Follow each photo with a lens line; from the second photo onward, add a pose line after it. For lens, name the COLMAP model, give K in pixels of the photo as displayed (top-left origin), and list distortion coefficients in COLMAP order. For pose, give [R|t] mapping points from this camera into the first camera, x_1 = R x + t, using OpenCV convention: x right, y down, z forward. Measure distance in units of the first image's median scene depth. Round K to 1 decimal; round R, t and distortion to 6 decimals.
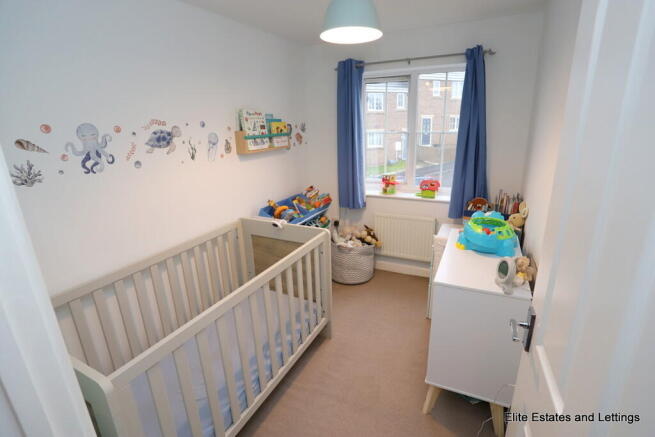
lens RADIAL K [[317.4, 0, 328.2], [0, 317.4, 218.5], [0, 0, 1]] dist [-0.046248, 0.000576]
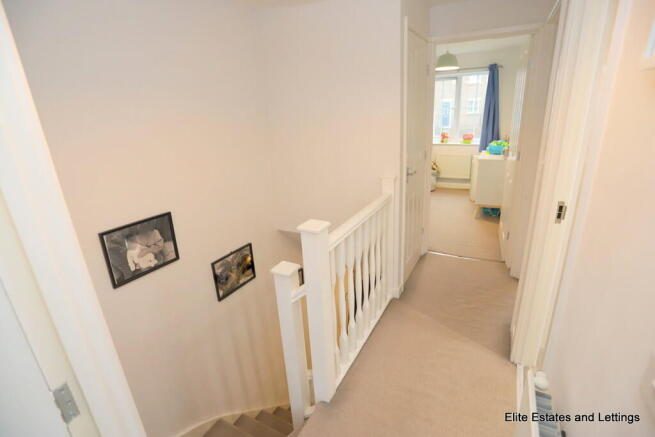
lens RADIAL K [[317.4, 0, 327.3], [0, 317.4, 217.0], [0, 0, 1]] dist [-0.046248, 0.000576]
pose [[0.998652, -0.006208, -0.051540, -0.405011], [0.008052, 0.999332, 0.035634, 0.289918], [0.051284, -0.036001, 0.998035, -0.879246]]
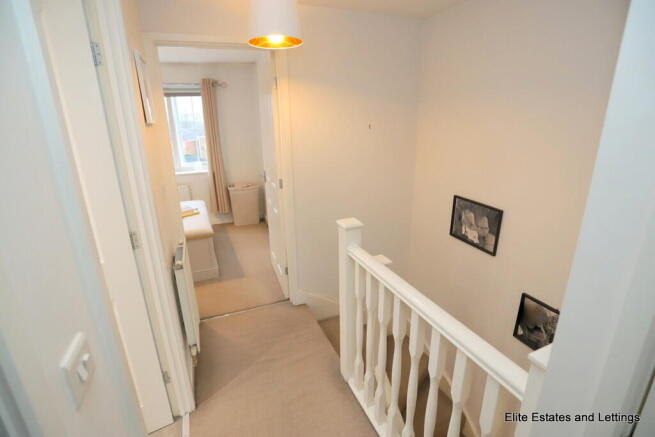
lens RADIAL K [[317.4, 0, 328.6], [0, 317.4, 217.1], [0, 0, 1]] dist [-0.046248, 0.000576]
pose [[-0.671310, 0.261872, -0.693372, 1.454497], [-0.174306, 0.853485, 0.491102, -0.976362], [0.720389, 0.450541, -0.527307, 2.923352]]
